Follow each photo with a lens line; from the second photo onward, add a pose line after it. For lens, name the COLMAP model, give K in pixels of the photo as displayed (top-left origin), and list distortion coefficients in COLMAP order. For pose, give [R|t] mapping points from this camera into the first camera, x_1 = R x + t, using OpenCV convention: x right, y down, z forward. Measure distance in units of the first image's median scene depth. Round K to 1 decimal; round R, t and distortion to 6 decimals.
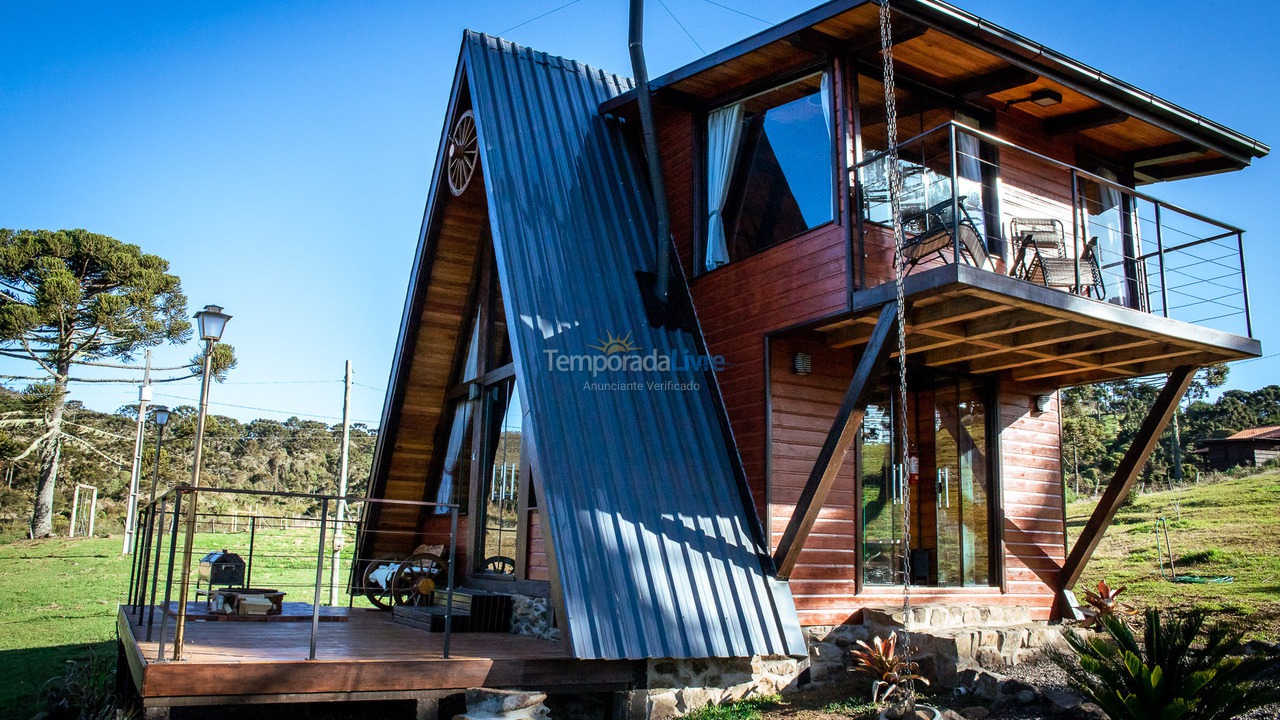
lens RADIAL K [[966.9, 0, 625.9], [0, 966.9, 359.4], [0, 0, 1]] dist [-0.116643, 0.104581]
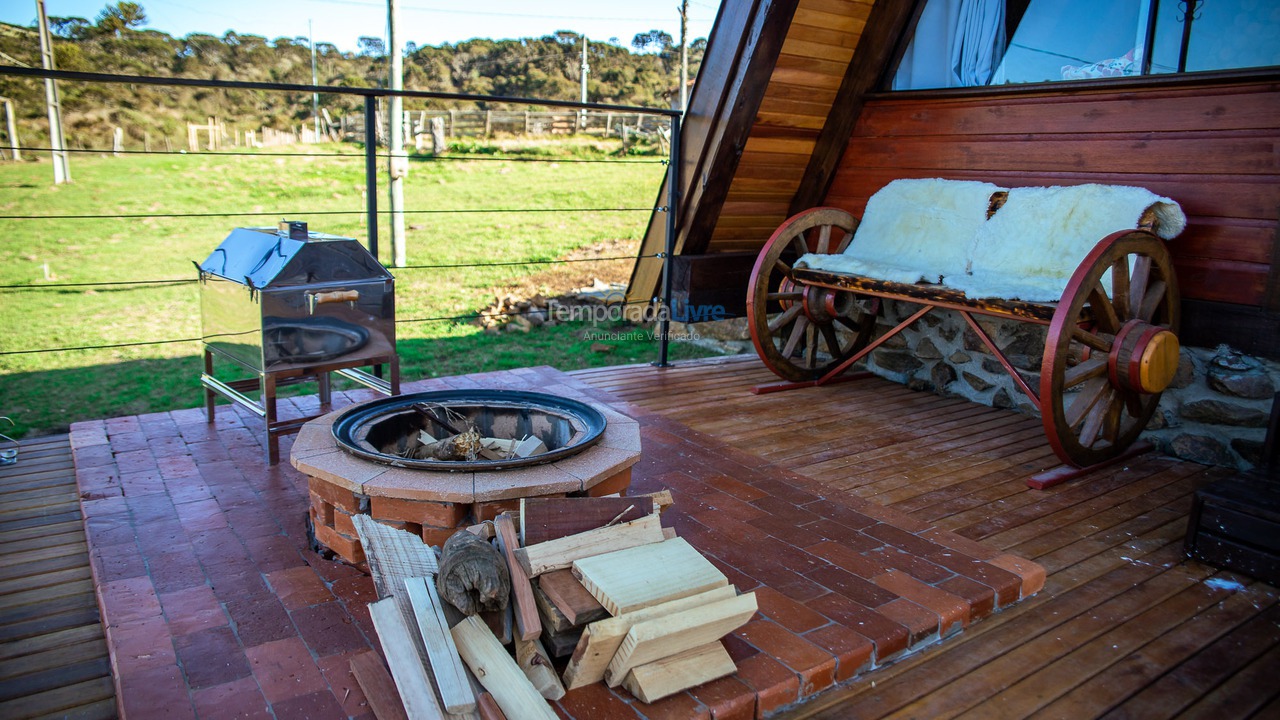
lens RADIAL K [[886.7, 0, 640.0], [0, 886.7, 360.0], [0, 0, 1]] dist [-0.111204, 0.079827]
pose [[0.996060, -0.018686, 0.086688, -0.387821], [-0.017964, 0.914764, 0.403589, 0.153848], [-0.086841, -0.403556, 0.910825, 0.844480]]
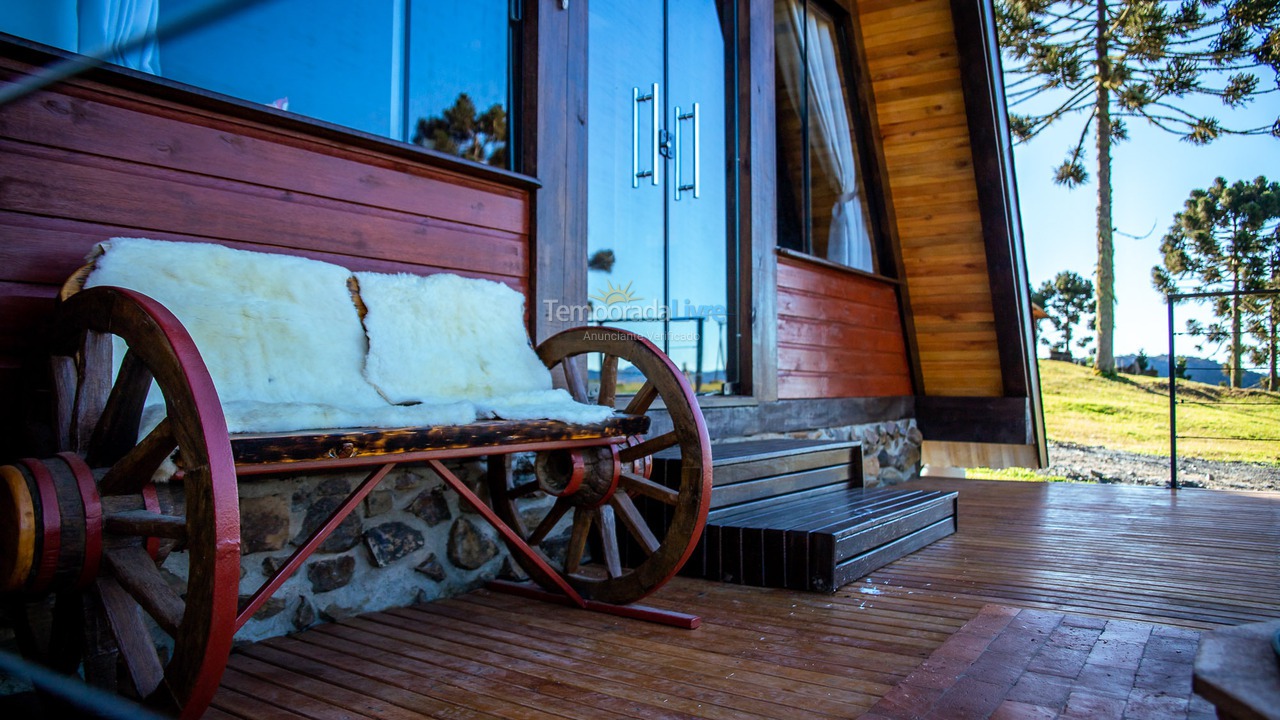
lens RADIAL K [[925.3, 0, 639.5], [0, 925.3, 356.5], [0, 0, 1]] dist [-0.118688, 0.107347]
pose [[-0.433892, -0.004713, 0.900953, -0.444812], [-0.201601, 0.975139, -0.091988, 0.243482], [-0.878120, -0.221546, -0.424055, 1.160263]]
